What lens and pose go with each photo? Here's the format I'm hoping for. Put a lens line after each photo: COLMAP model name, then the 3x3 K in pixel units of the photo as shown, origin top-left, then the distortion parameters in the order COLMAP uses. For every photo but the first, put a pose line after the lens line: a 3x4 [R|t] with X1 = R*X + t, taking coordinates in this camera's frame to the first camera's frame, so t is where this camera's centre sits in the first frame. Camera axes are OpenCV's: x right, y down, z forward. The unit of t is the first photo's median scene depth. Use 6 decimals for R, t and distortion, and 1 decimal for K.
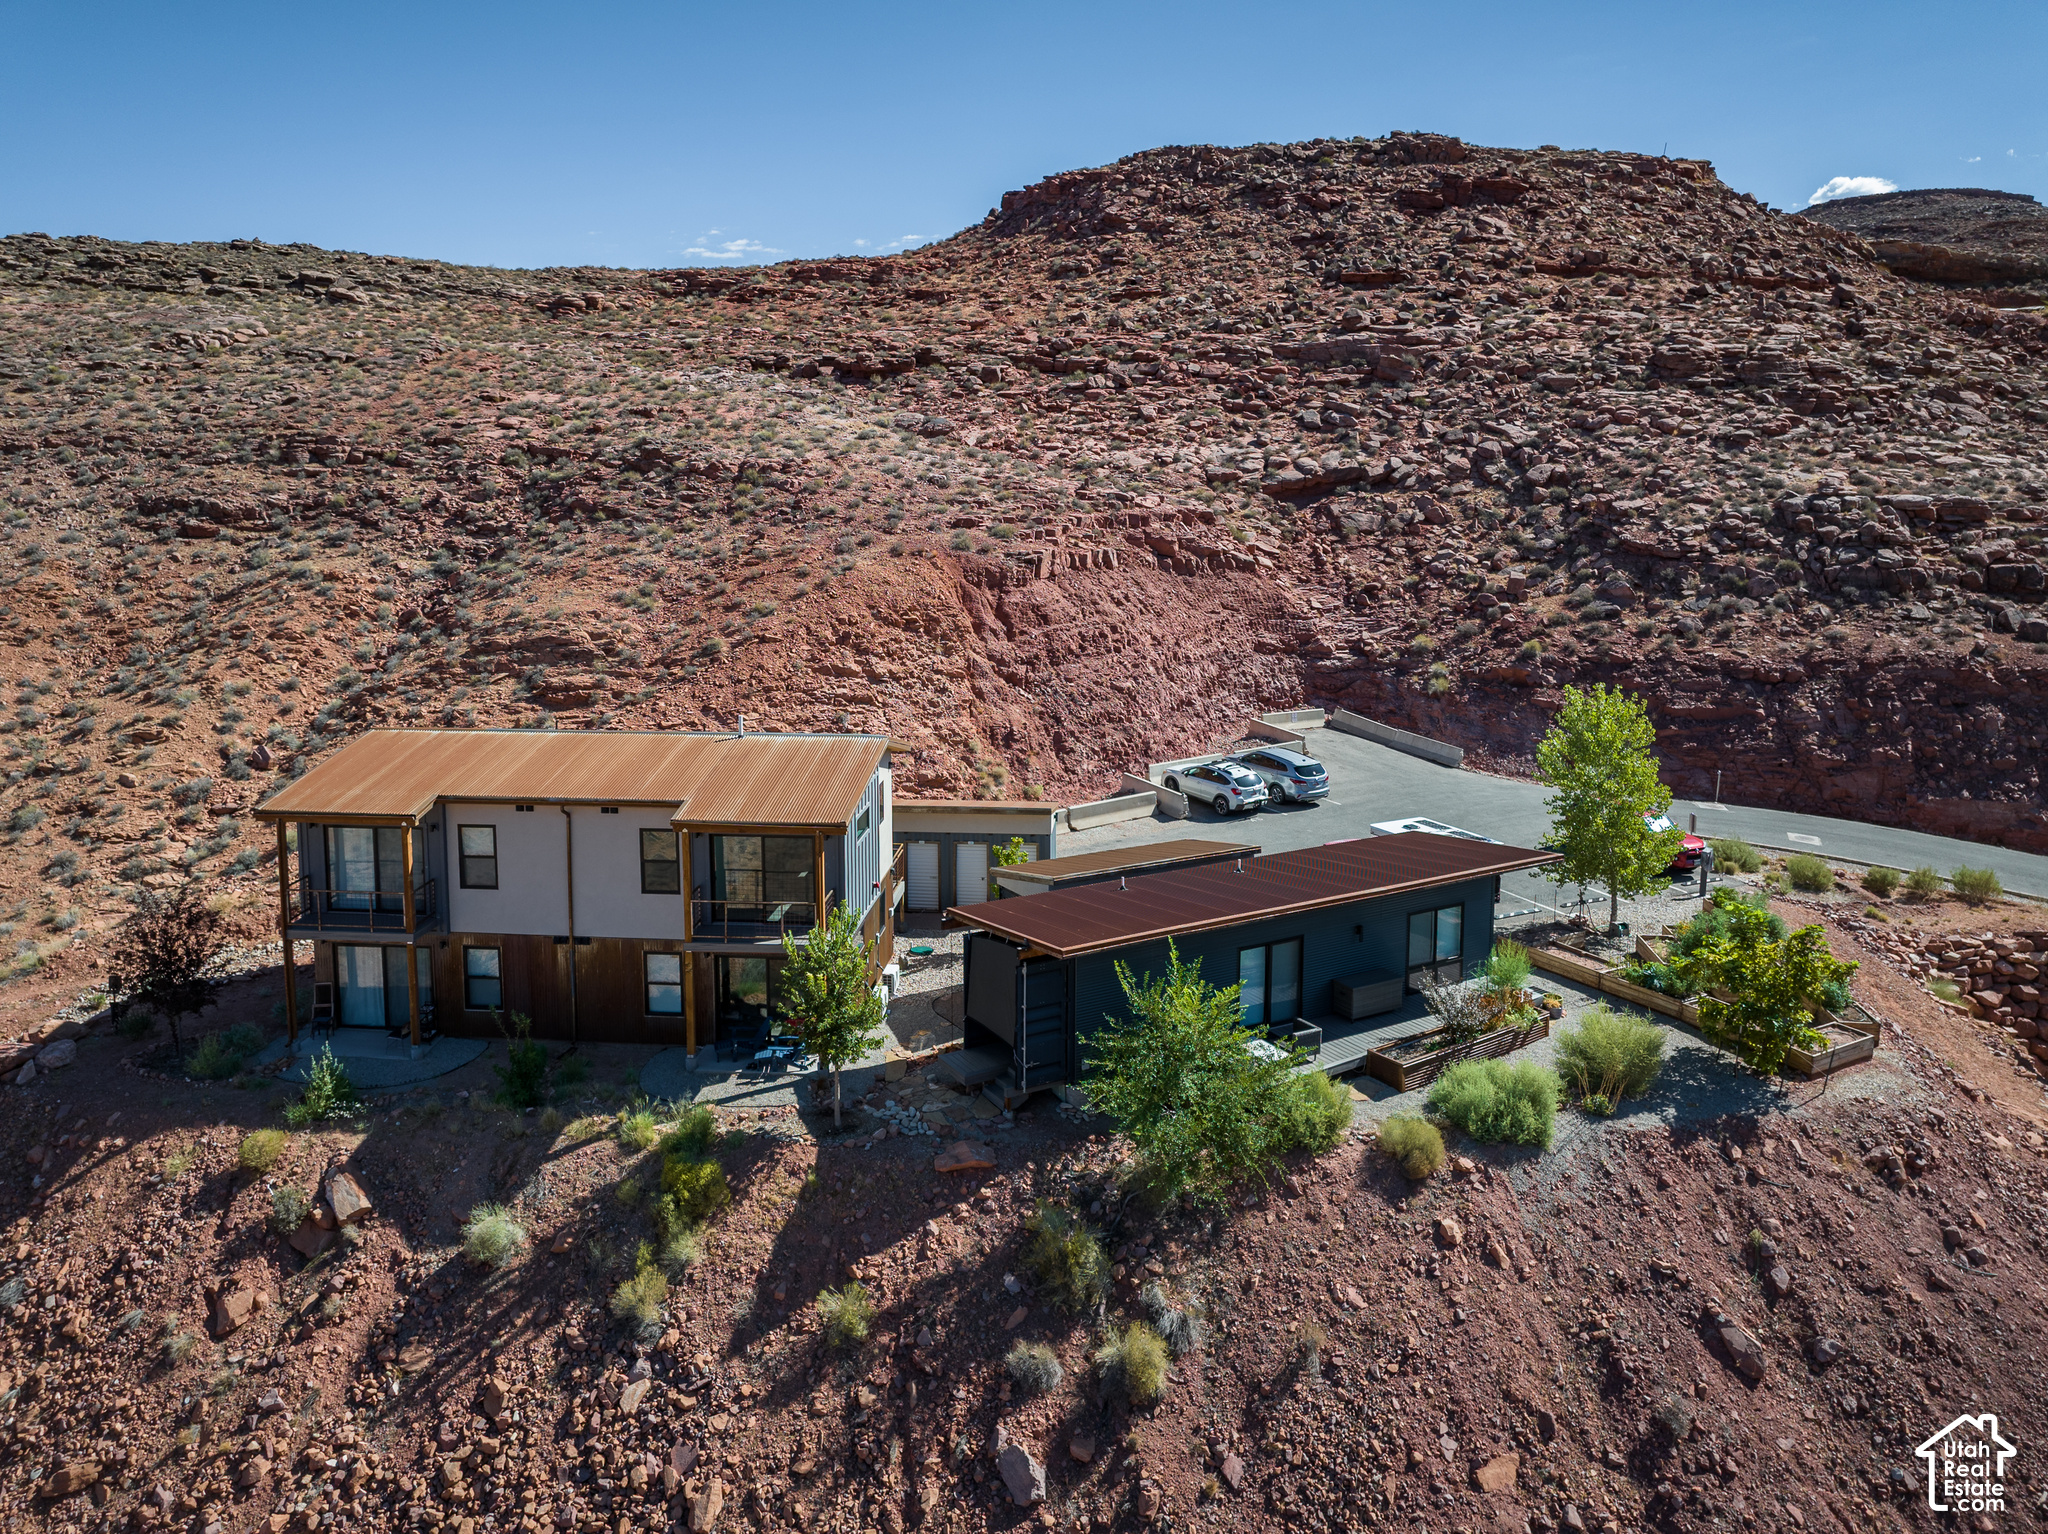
lens RADIAL K [[1404.6, 0, 996.0], [0, 1404.6, 719.2], [0, 0, 1]] dist [-0.042732, -0.000411]
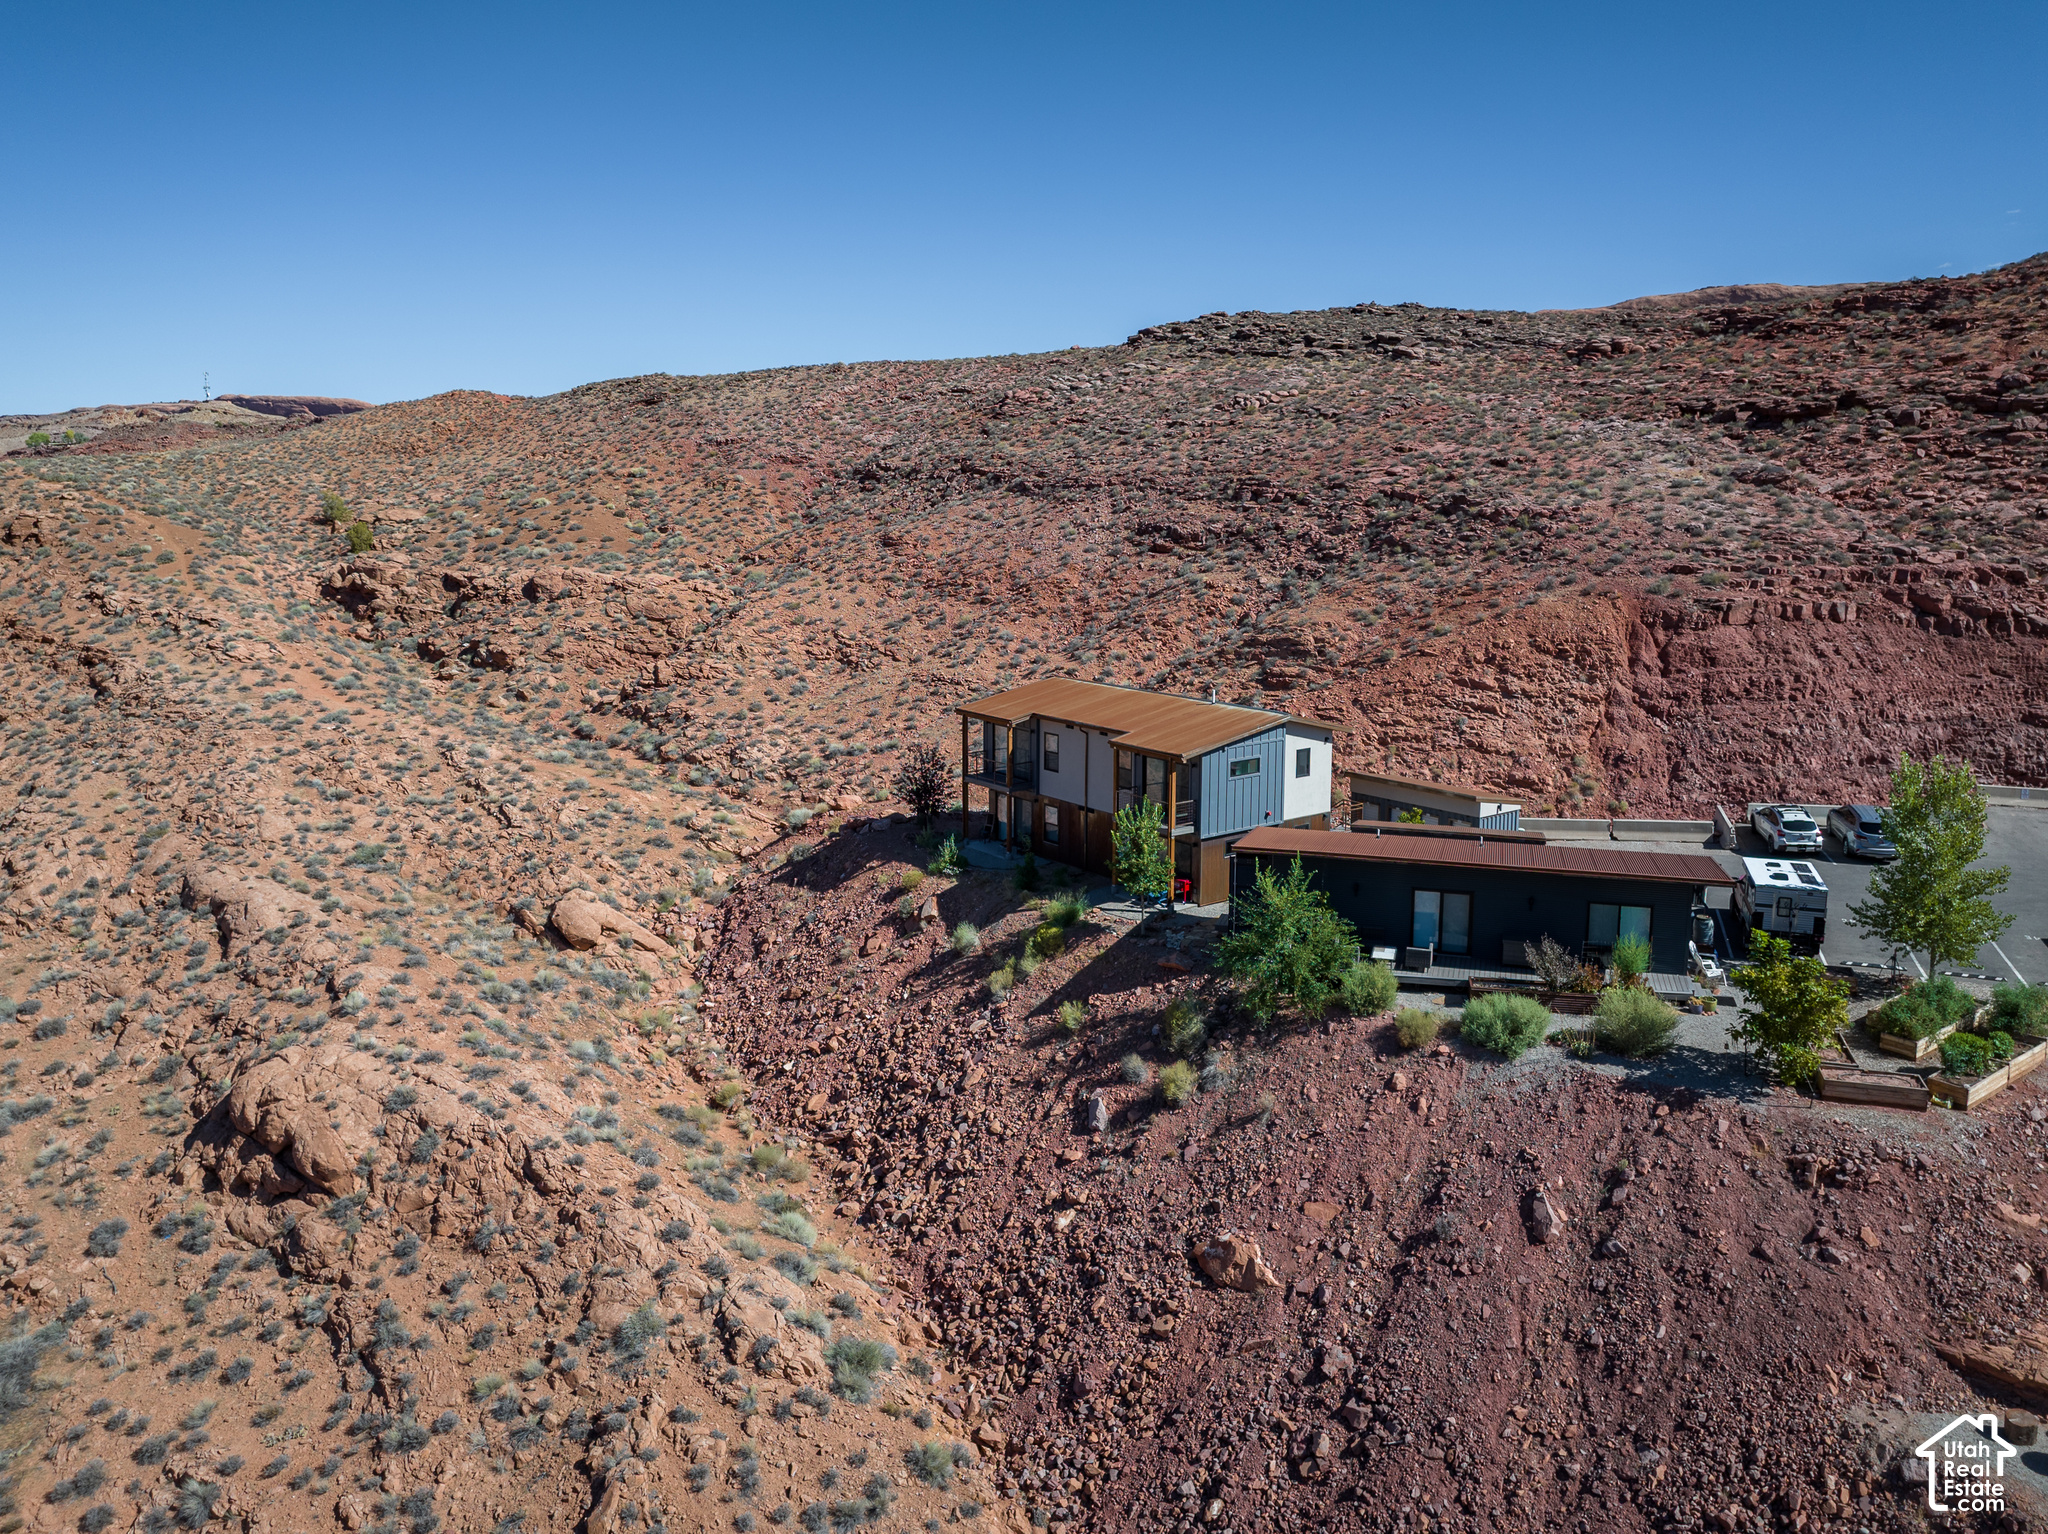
lens RADIAL K [[1340.9, 0, 1024.0], [0, 1340.9, 767.0], [0, 0, 1]] dist [-0.056542, 0.000383]
pose [[0.706179, 0.145099, -0.693006, 0.405284], [-0.124765, 0.988962, 0.079929, -0.005918], [0.696954, 0.030019, 0.716487, -0.111506]]
